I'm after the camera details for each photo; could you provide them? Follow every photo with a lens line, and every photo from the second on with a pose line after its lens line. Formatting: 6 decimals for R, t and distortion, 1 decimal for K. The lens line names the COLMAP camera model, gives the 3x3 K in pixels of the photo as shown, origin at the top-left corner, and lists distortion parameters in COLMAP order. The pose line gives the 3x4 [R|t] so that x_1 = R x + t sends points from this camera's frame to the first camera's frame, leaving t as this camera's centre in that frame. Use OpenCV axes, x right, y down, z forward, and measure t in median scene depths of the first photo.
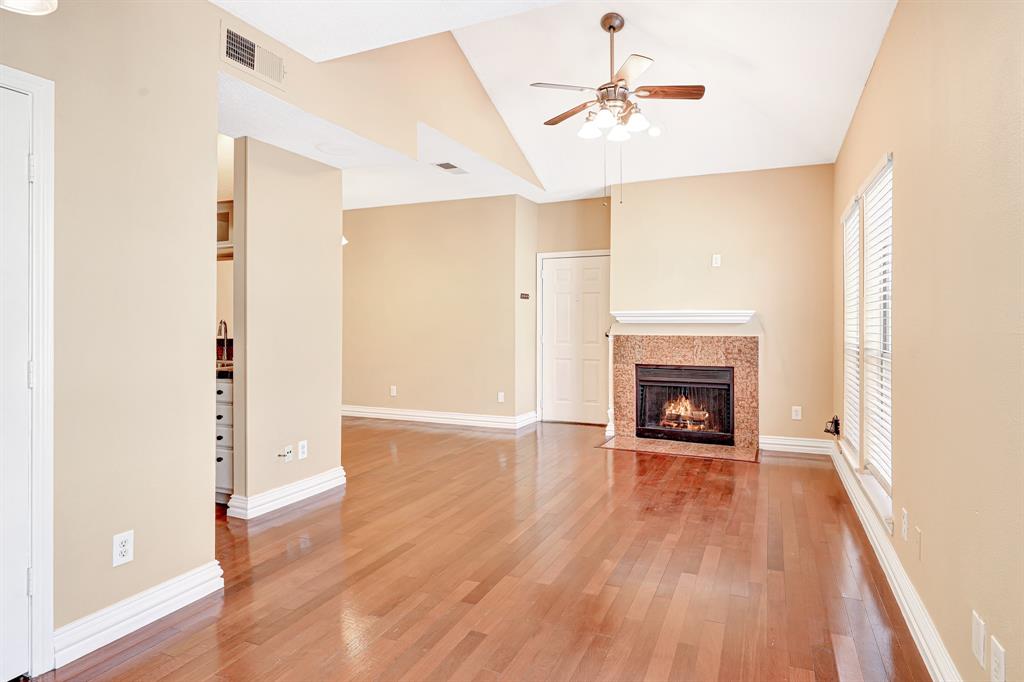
lens RADIAL K [[582.8, 0, 510.4], [0, 582.8, 320.9], [0, 0, 1]] dist [0.001640, -0.000364]
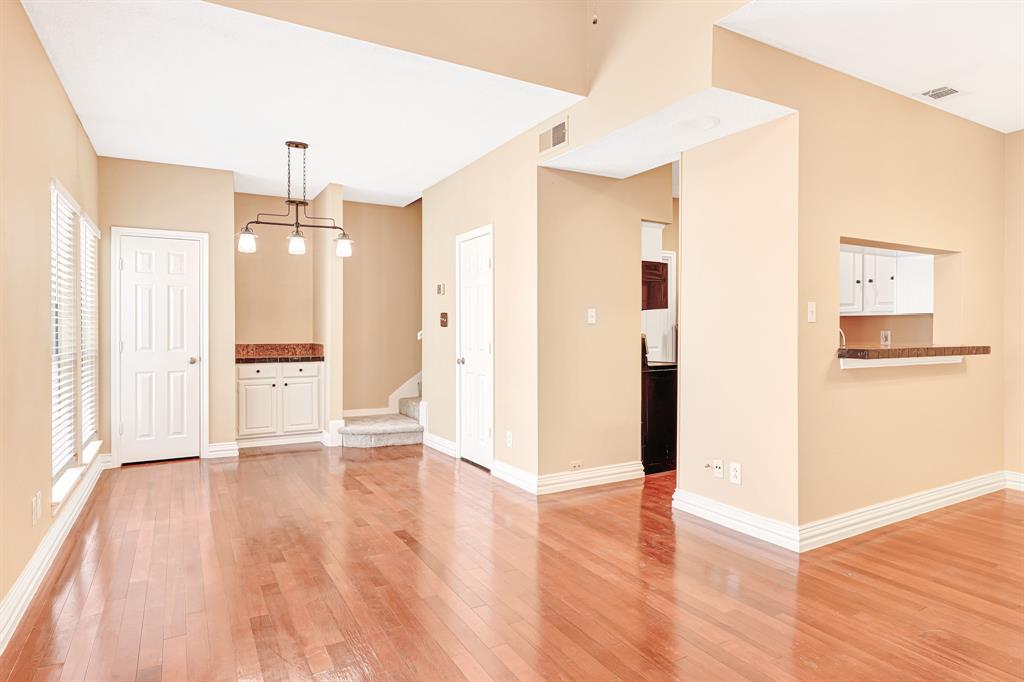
lens RADIAL K [[584.4, 0, 533.7], [0, 584.4, 332.5], [0, 0, 1]] dist [0.000848, 0.001726]
pose [[-0.568769, 0.006543, -0.822471, 0.587379], [0.002101, 0.999977, 0.006502, 0.002602], [0.822495, 0.001970, -0.568769, 1.360085]]
